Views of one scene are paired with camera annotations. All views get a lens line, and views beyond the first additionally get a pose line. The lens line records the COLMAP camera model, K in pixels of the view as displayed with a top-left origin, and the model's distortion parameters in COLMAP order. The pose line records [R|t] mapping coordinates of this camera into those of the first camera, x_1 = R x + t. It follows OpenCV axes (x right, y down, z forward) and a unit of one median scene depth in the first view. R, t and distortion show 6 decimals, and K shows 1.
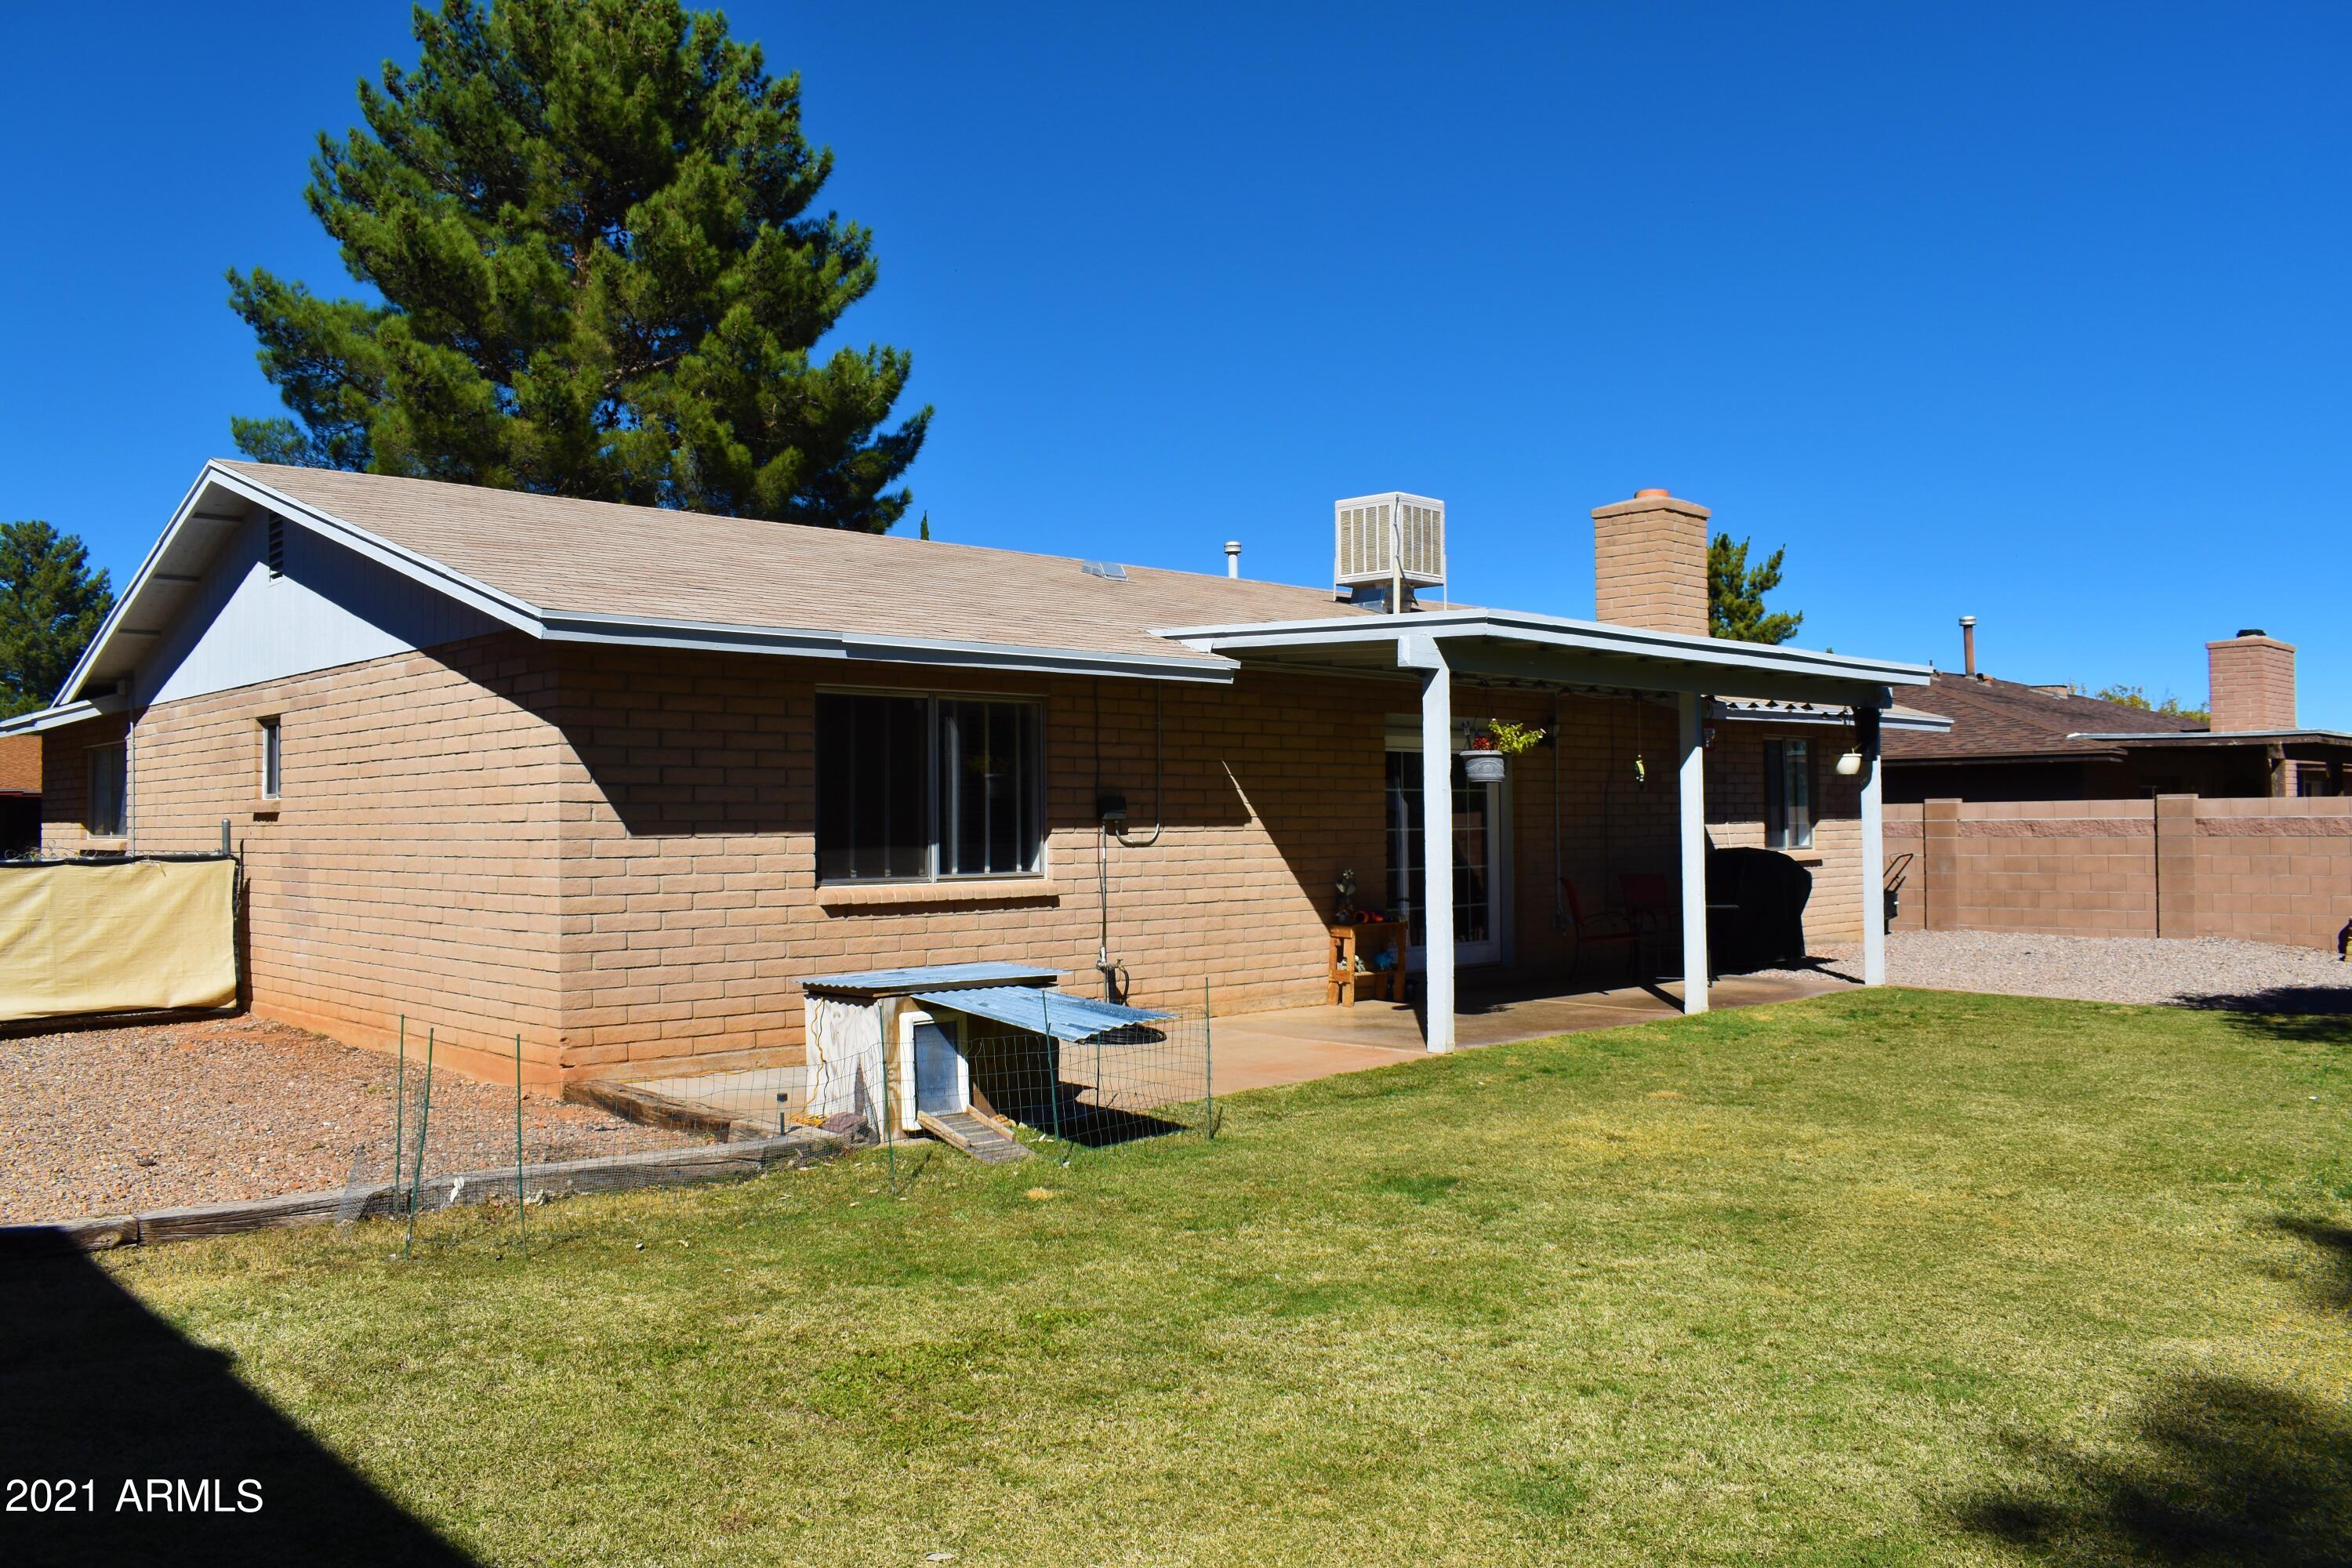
lens RADIAL K [[1829.2, 0, 1171.4], [0, 1829.2, 784.0], [0, 0, 1]] dist [-0.097238, 0.017257]
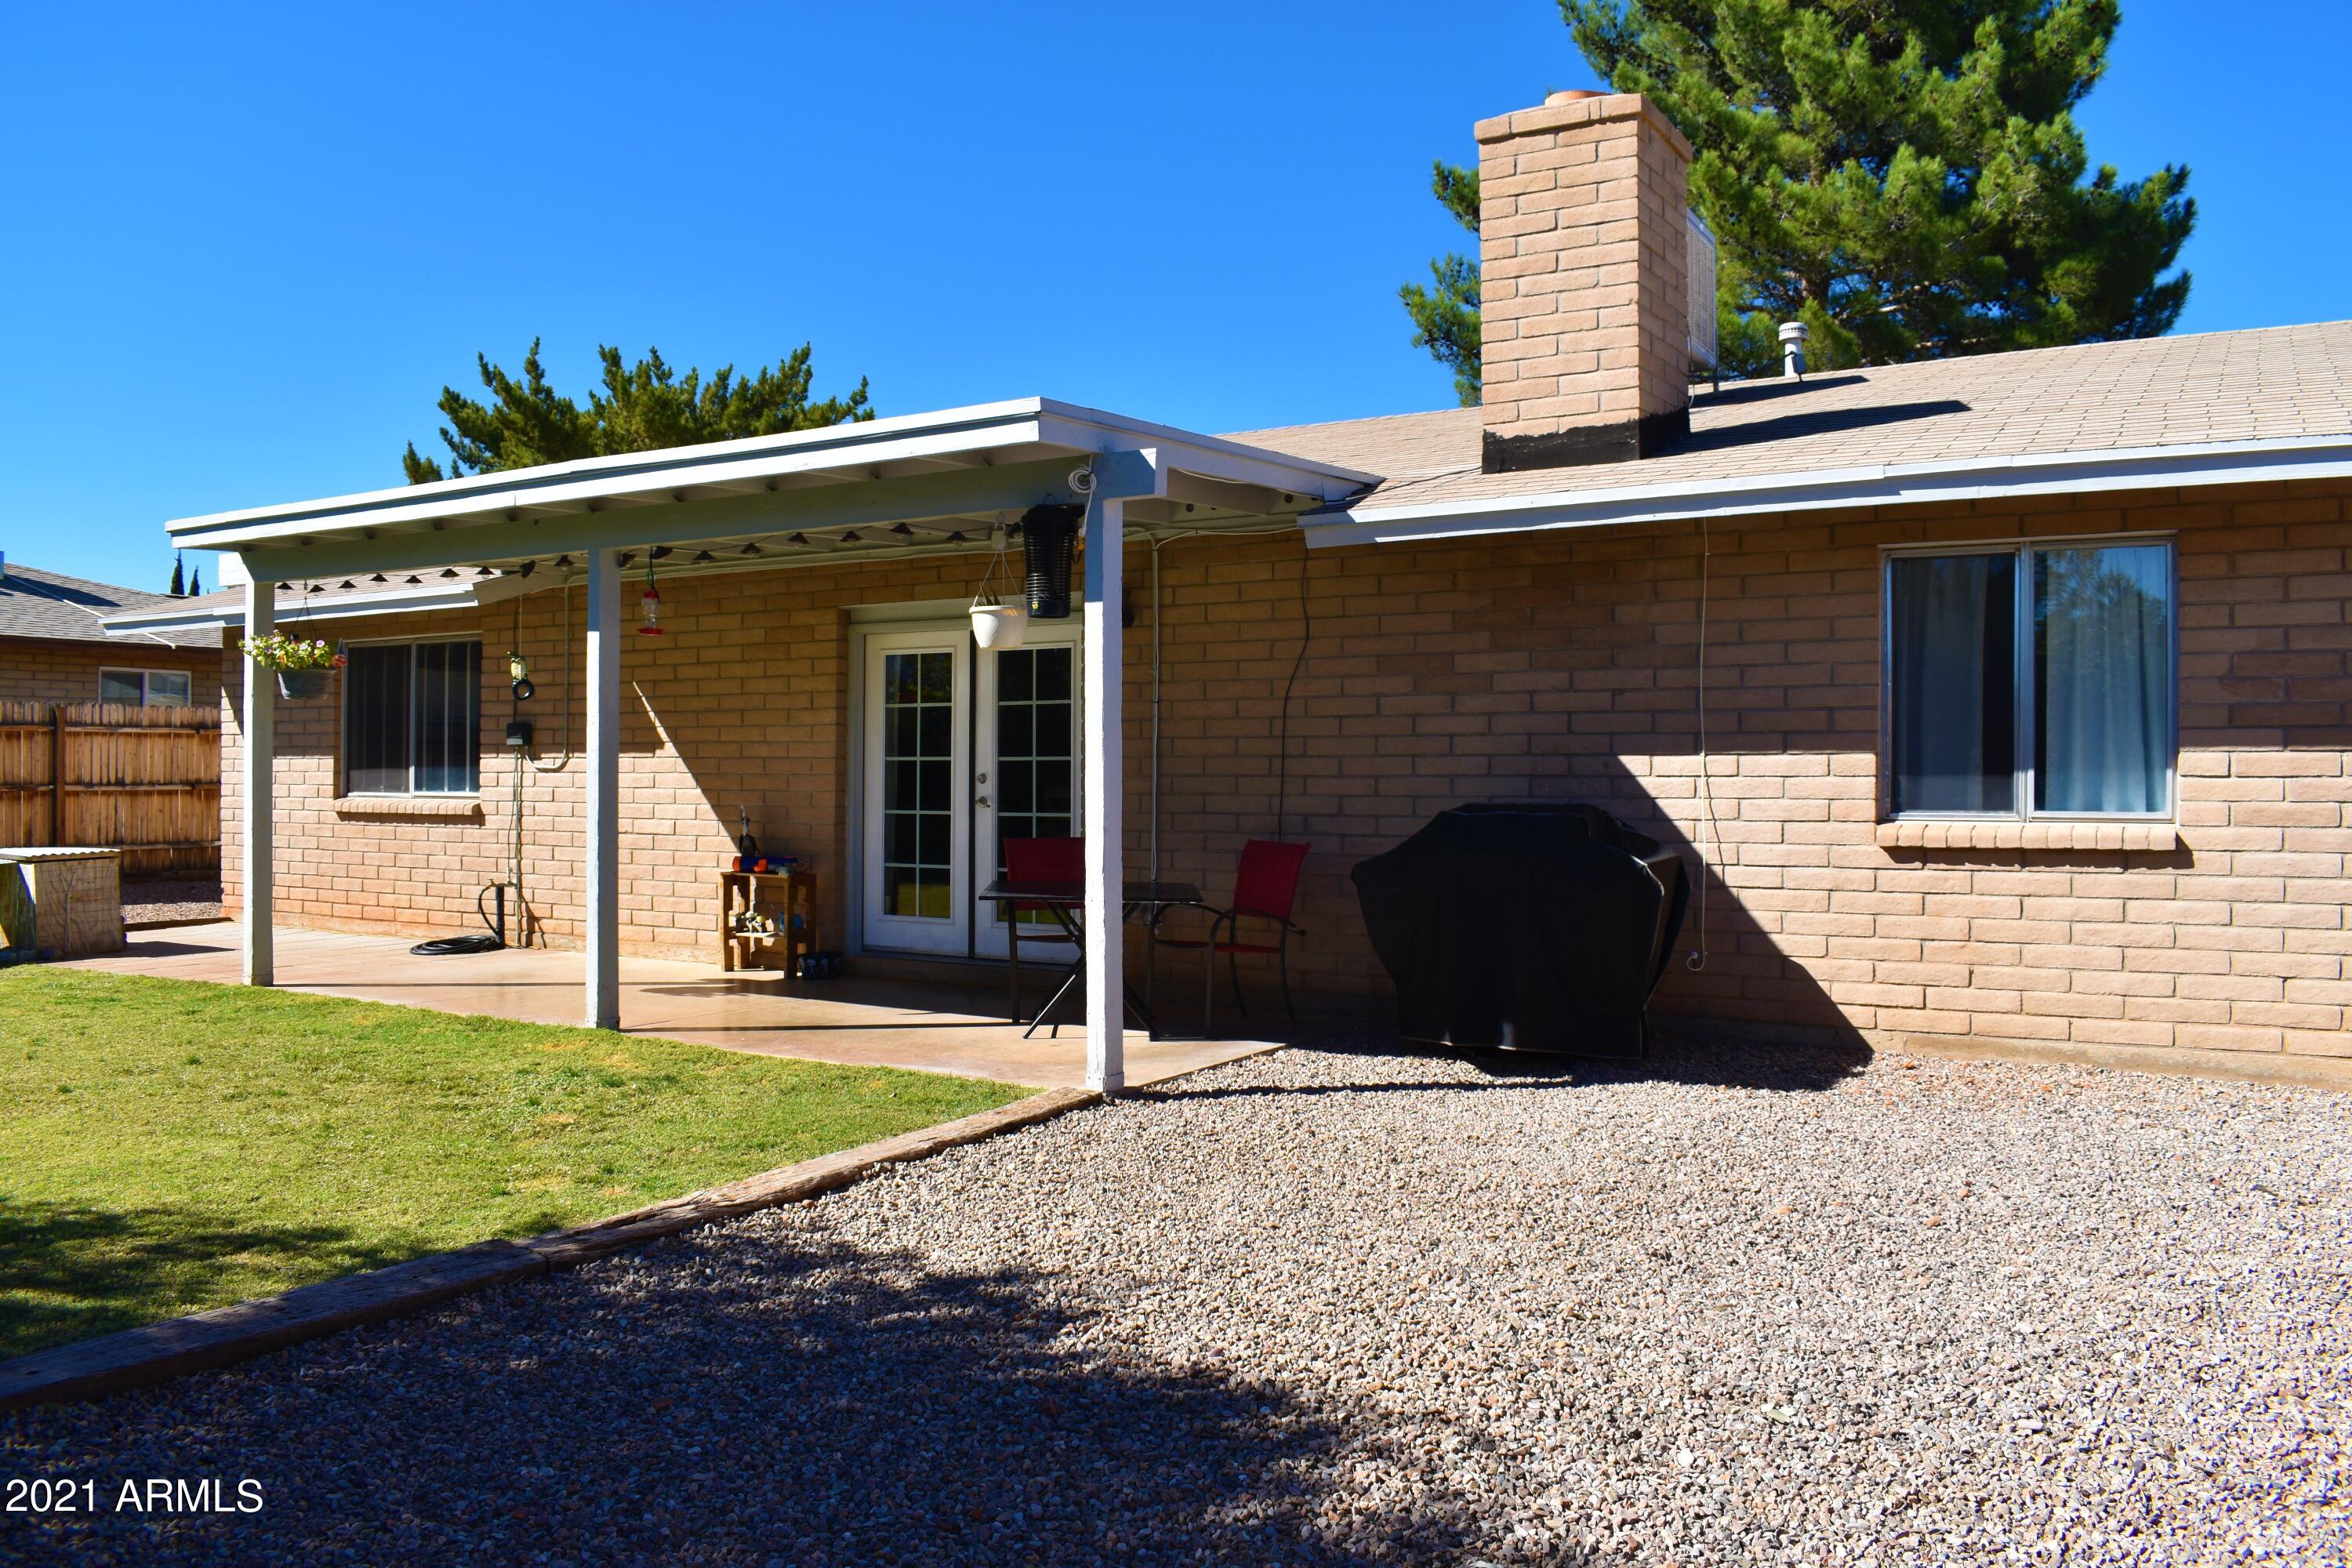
lens RADIAL K [[1829.2, 0, 1171.4], [0, 1829.2, 784.0], [0, 0, 1]] dist [-0.097238, 0.017257]
pose [[0.237619, 0.026880, -0.970987, 0.954709], [0.023431, 0.999168, 0.033395, 0.014411], [0.971076, -0.030687, 0.236791, 1.016781]]
